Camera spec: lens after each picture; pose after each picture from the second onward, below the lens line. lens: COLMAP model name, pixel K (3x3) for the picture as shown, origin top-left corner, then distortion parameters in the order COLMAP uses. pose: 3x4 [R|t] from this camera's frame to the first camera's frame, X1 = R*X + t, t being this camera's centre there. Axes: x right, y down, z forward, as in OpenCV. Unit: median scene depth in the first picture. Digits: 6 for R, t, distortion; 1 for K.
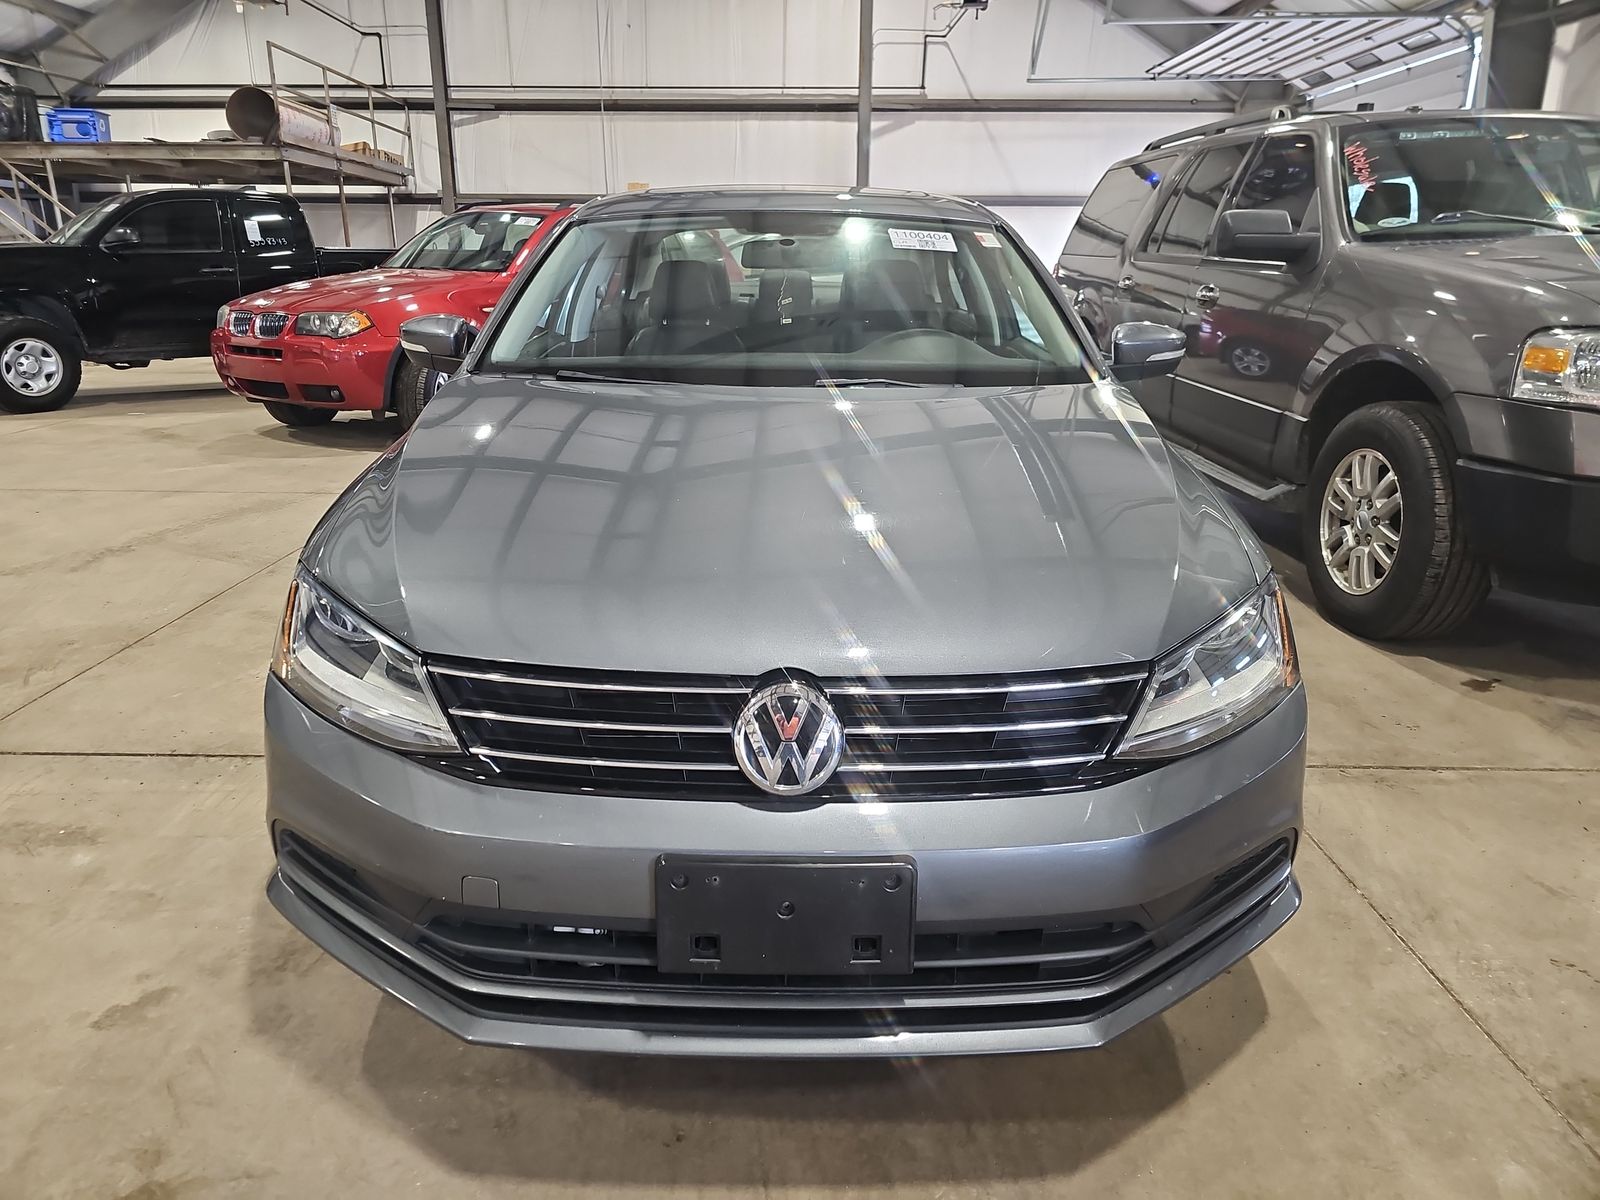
lens RADIAL K [[1036.7, 0, 797.7], [0, 1036.7, 600.5], [0, 0, 1]] dist [0.036688, -0.030661]
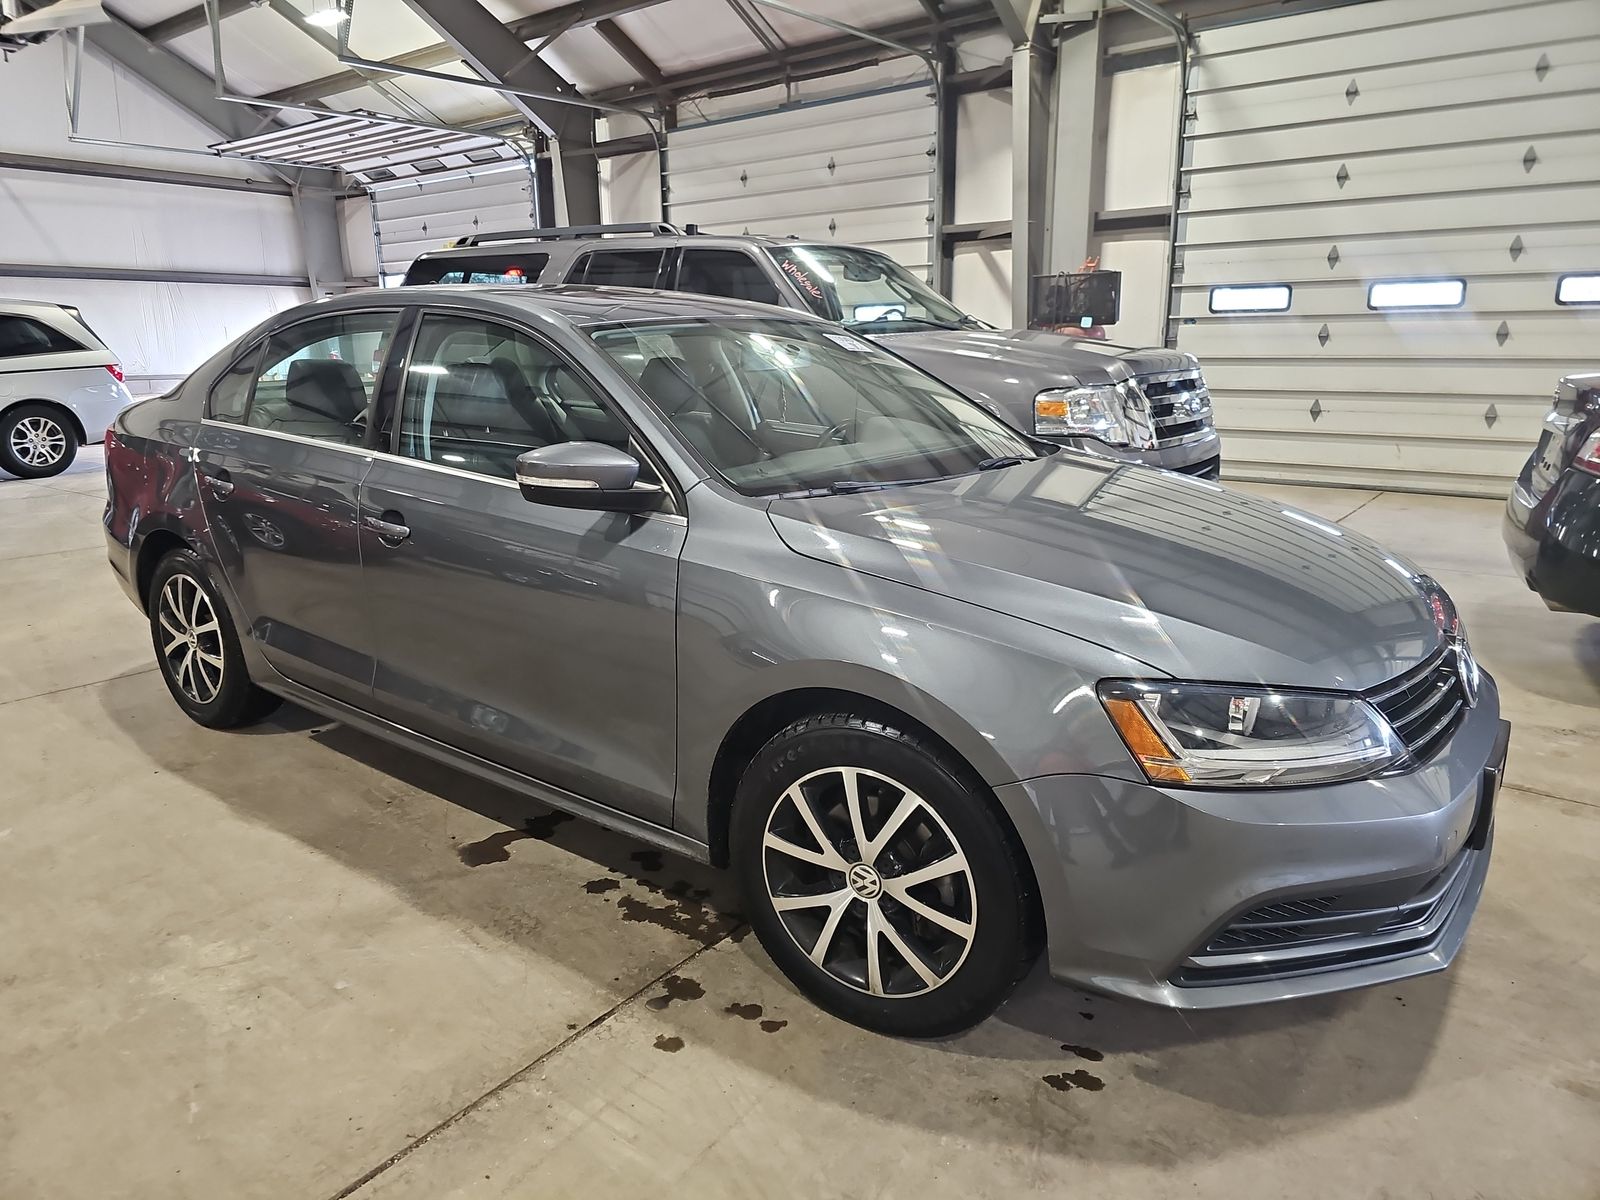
lens RADIAL K [[1036.7, 0, 797.7], [0, 1036.7, 600.5], [0, 0, 1]] dist [0.036688, -0.030661]
pose [[0.620317, -0.201865, 0.757930, -0.172026], [0.251294, 0.966526, 0.051754, -0.030000], [-0.743006, 0.158359, 0.650280, 0.066941]]
